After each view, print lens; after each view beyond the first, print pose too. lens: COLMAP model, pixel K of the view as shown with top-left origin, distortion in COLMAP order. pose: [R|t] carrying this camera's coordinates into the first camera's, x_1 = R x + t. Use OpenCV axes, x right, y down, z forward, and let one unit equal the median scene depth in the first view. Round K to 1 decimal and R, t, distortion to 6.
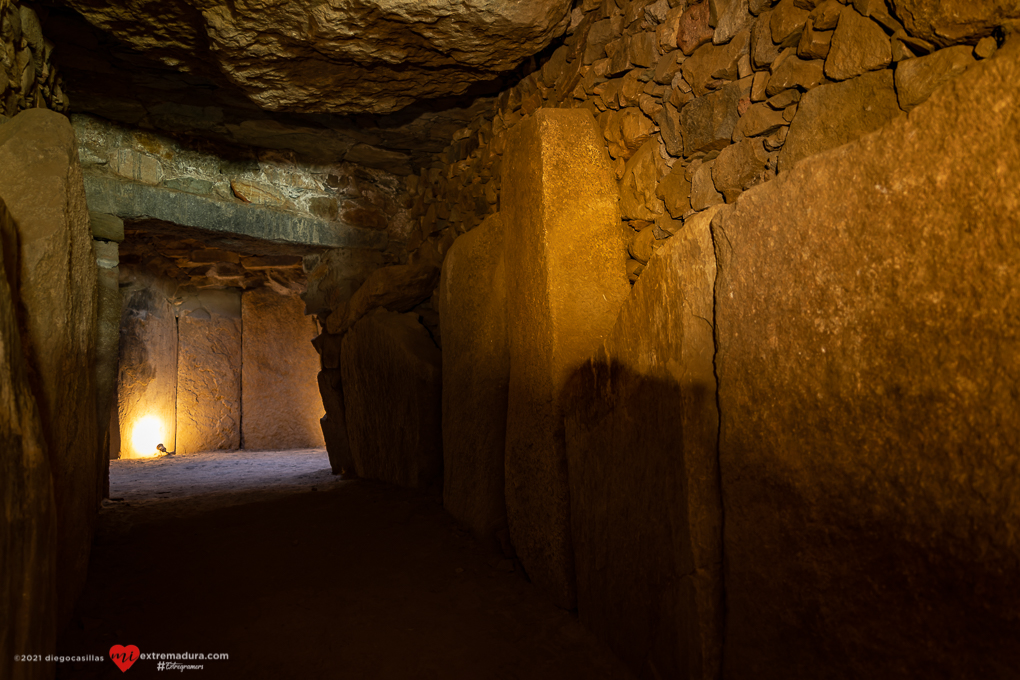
lens RADIAL K [[686.0, 0, 505.7], [0, 686.0, 340.2], [0, 0, 1]] dist [-0.023623, 0.002683]
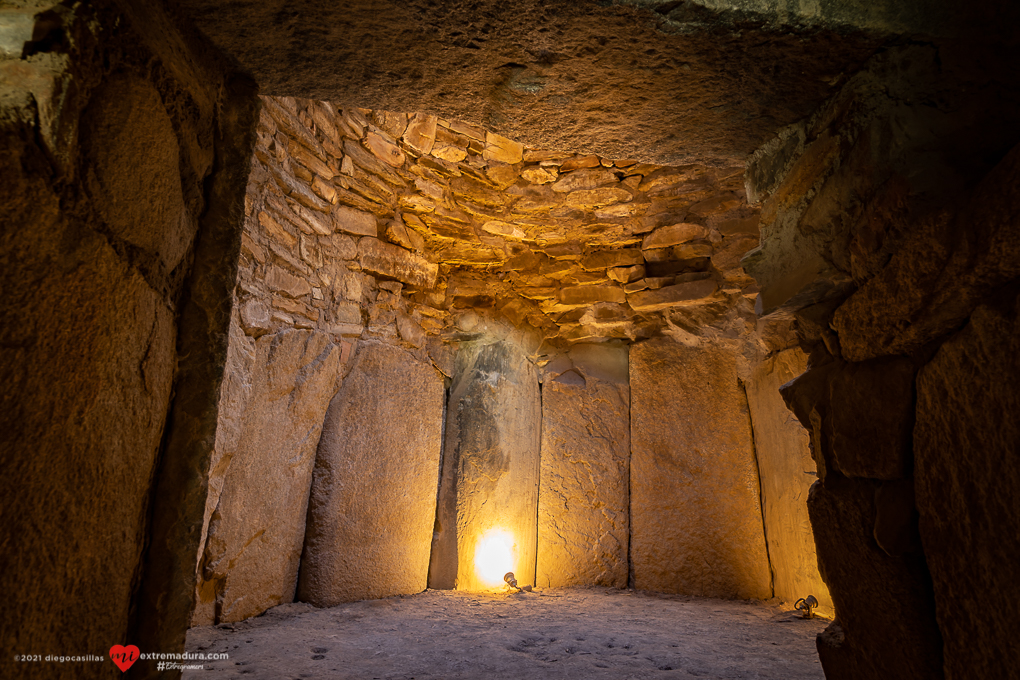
lens RADIAL K [[686.0, 0, 505.7], [0, 686.0, 340.2], [0, 0, 1]] dist [-0.023623, 0.002683]
pose [[0.839106, -0.056817, -0.540992, -0.129565], [-0.015024, 0.991730, -0.127459, 0.012674], [0.543760, 0.115080, 0.831313, 0.391233]]
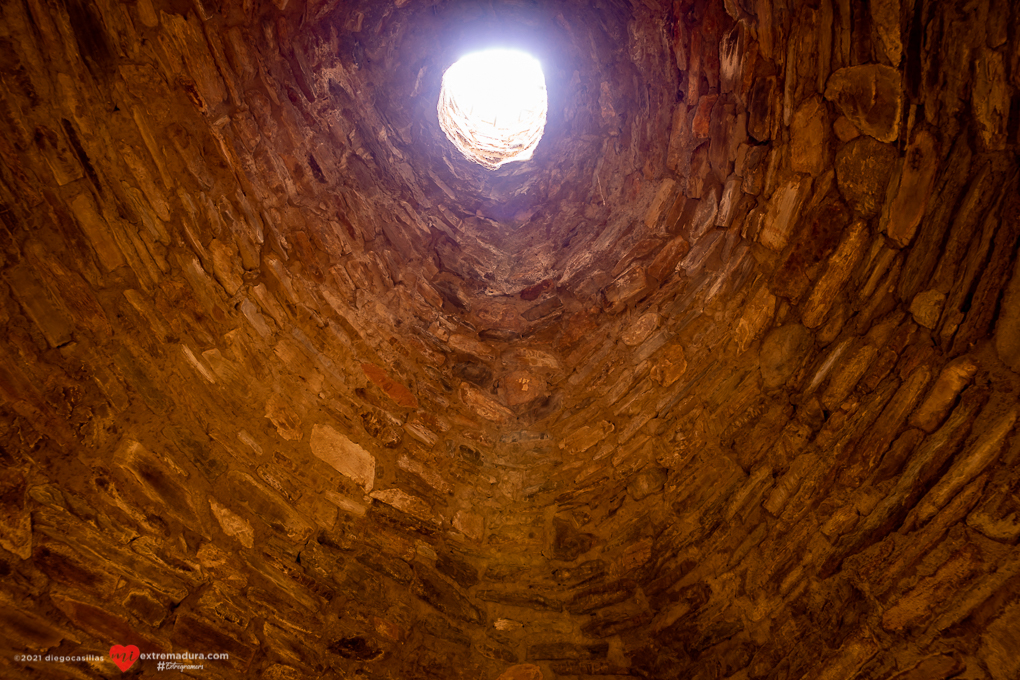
lens RADIAL K [[686.0, 0, 505.7], [0, 686.0, 340.2], [0, 0, 1]] dist [-0.023623, 0.002683]
pose [[-0.998776, 0.046025, 0.018111, -0.359328], [0.006116, 0.478303, -0.878174, 0.062767], [-0.049081, -0.876988, -0.477999, 0.909447]]
